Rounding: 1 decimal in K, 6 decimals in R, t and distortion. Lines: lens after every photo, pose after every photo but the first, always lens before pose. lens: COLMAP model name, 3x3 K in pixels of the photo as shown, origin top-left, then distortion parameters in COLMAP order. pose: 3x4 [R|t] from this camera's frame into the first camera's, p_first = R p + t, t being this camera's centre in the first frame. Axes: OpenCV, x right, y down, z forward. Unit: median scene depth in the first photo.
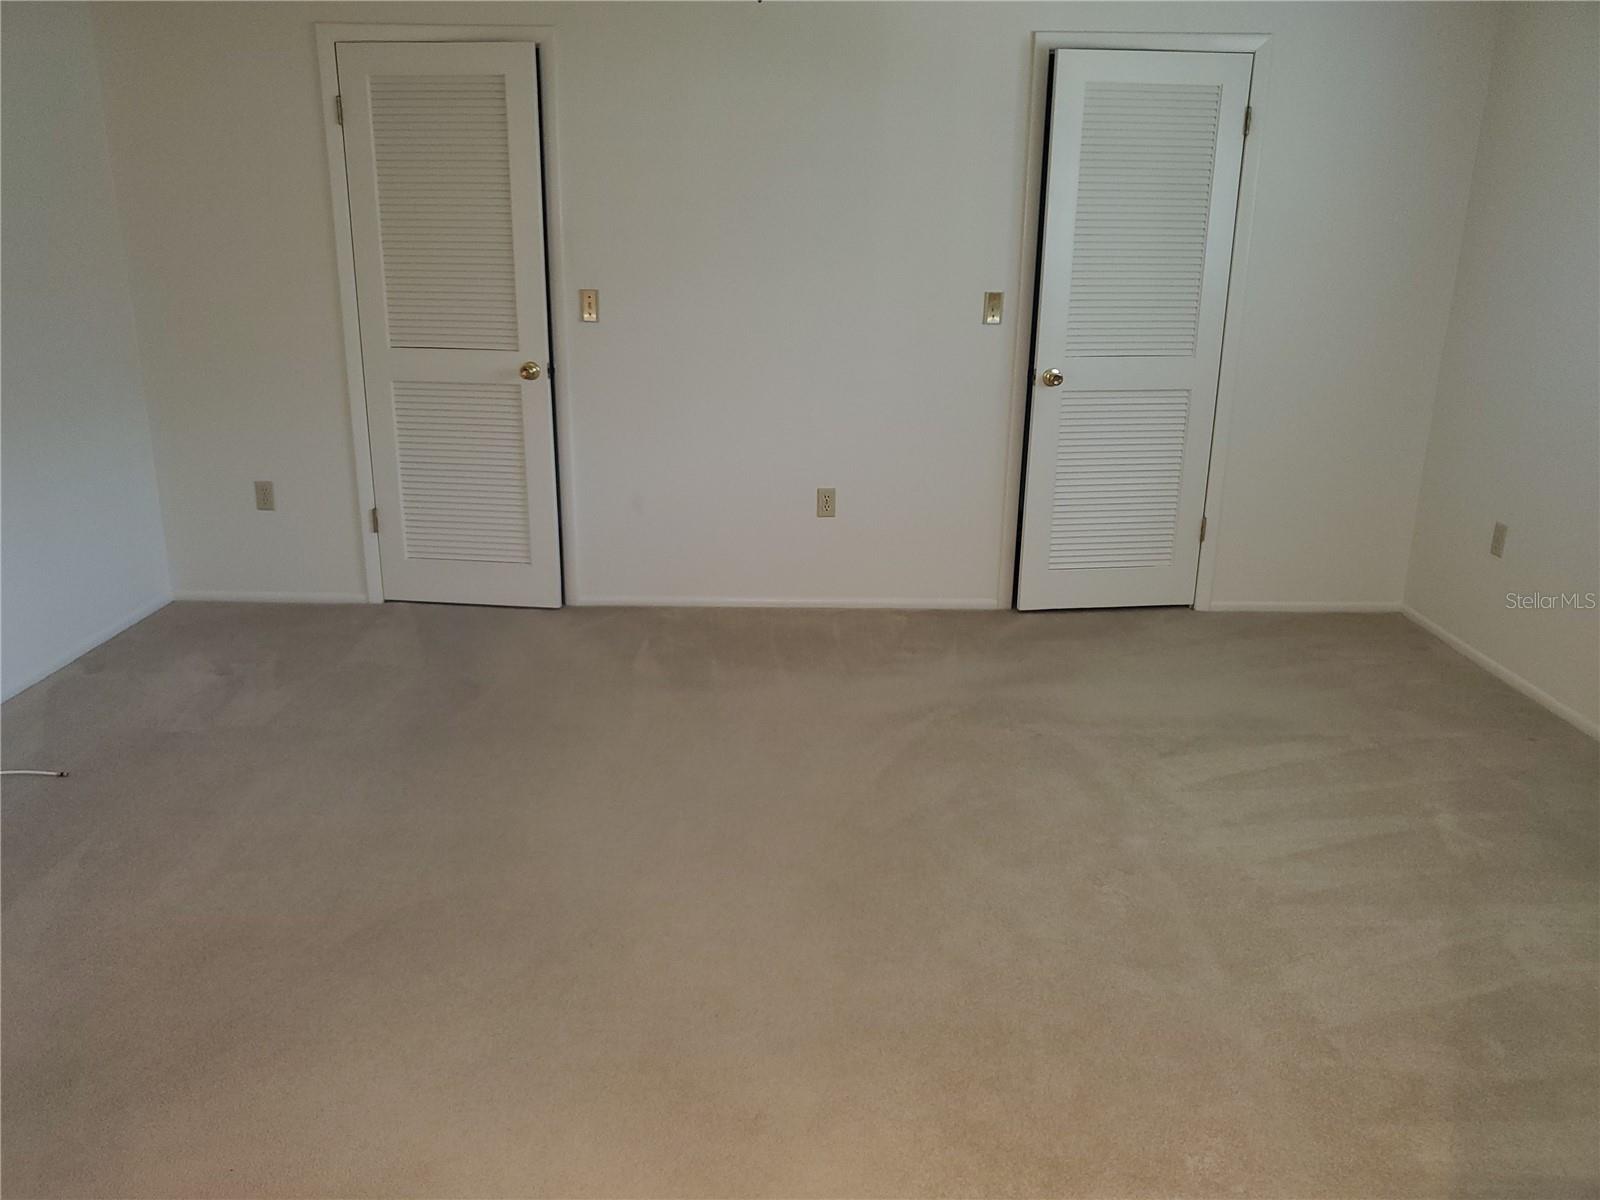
lens RADIAL K [[1243.0, 0, 803.1], [0, 1243.0, 624.1], [0, 0, 1]] dist [0.009845, -0.000889]
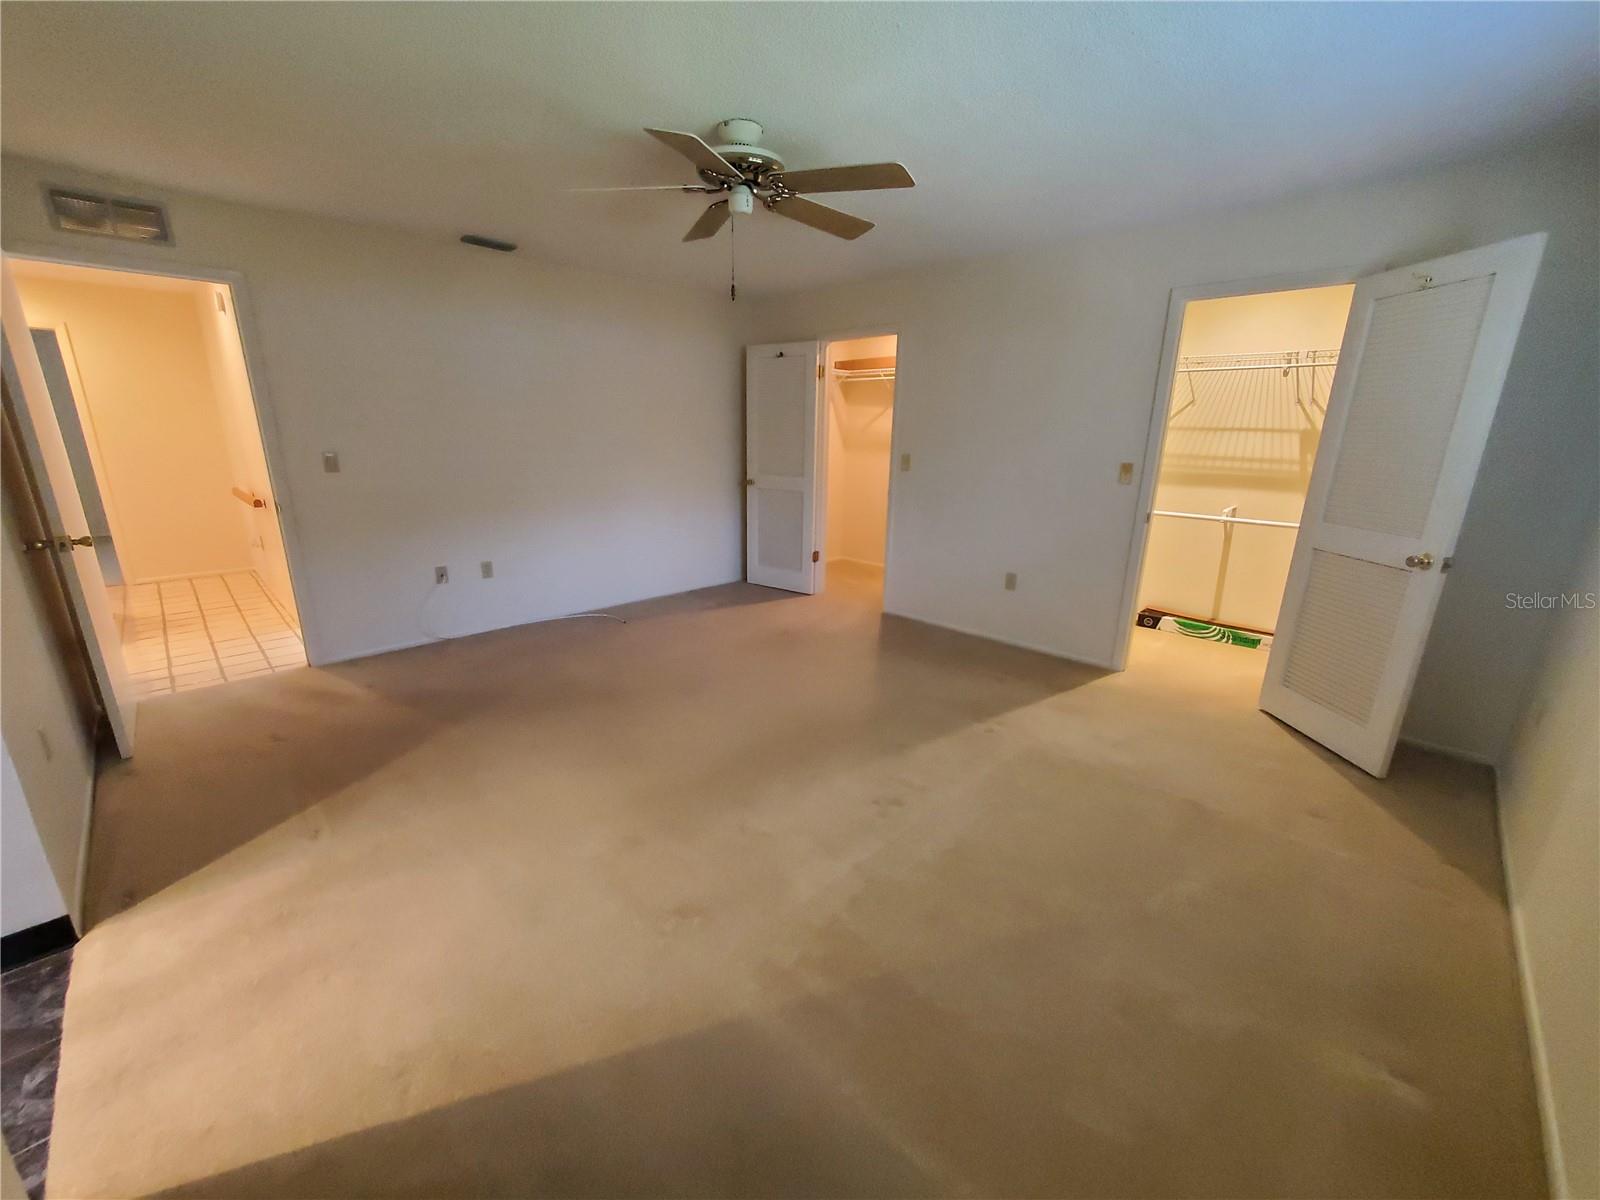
lens RADIAL K [[627.7, 0, 792.9], [0, 627.7, 606.6], [0, 0, 1]] dist [0.003481, -0.002176]
pose [[0.717396, 0.188775, -0.670602, 0.516238], [-0.218417, 0.975002, 0.040806, -0.043964], [0.661542, 0.117197, 0.740694, 0.213652]]
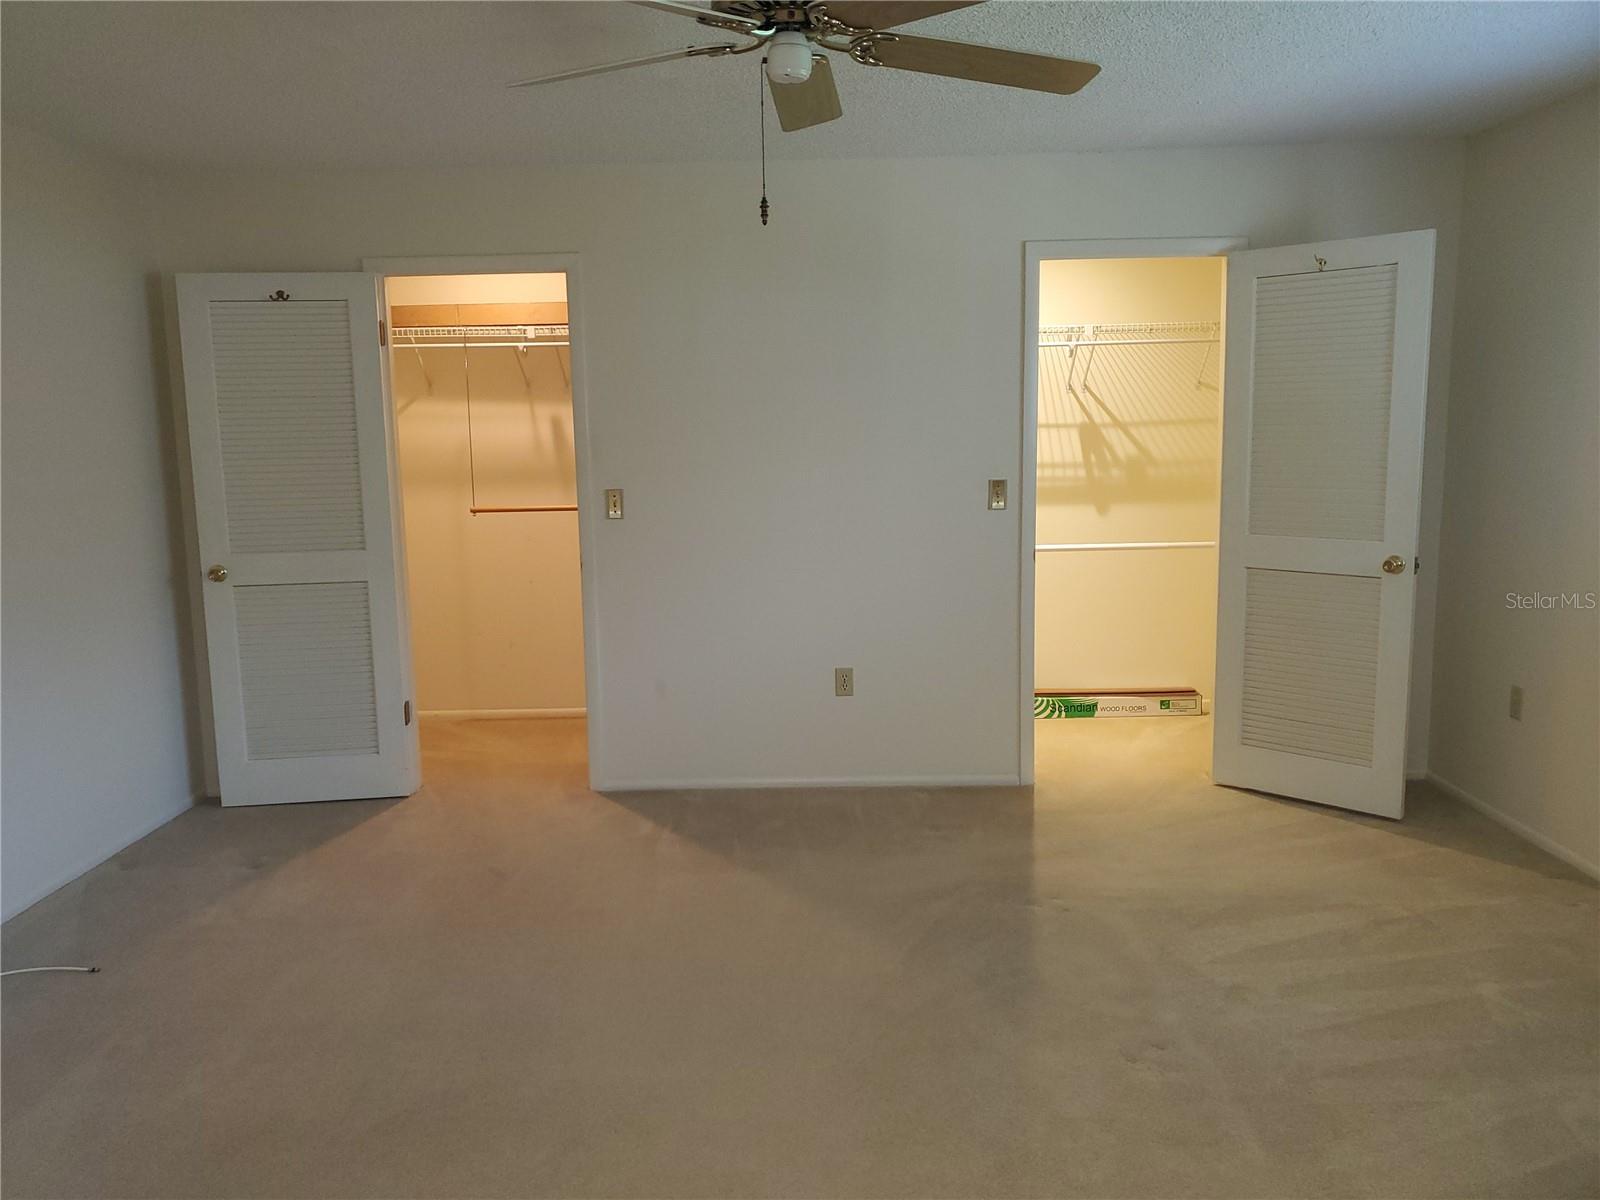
lens RADIAL K [[1229.0, 0, 800.0], [0, 1229.0, 600.0], [0, 0, 1]] dist [0.018911, 0.000005]
pose [[0.999404, -0.029296, -0.018285, 0.003114], [0.025813, 0.985453, -0.167977, 0.005466], [0.022940, 0.167405, 0.985621, -0.016606]]
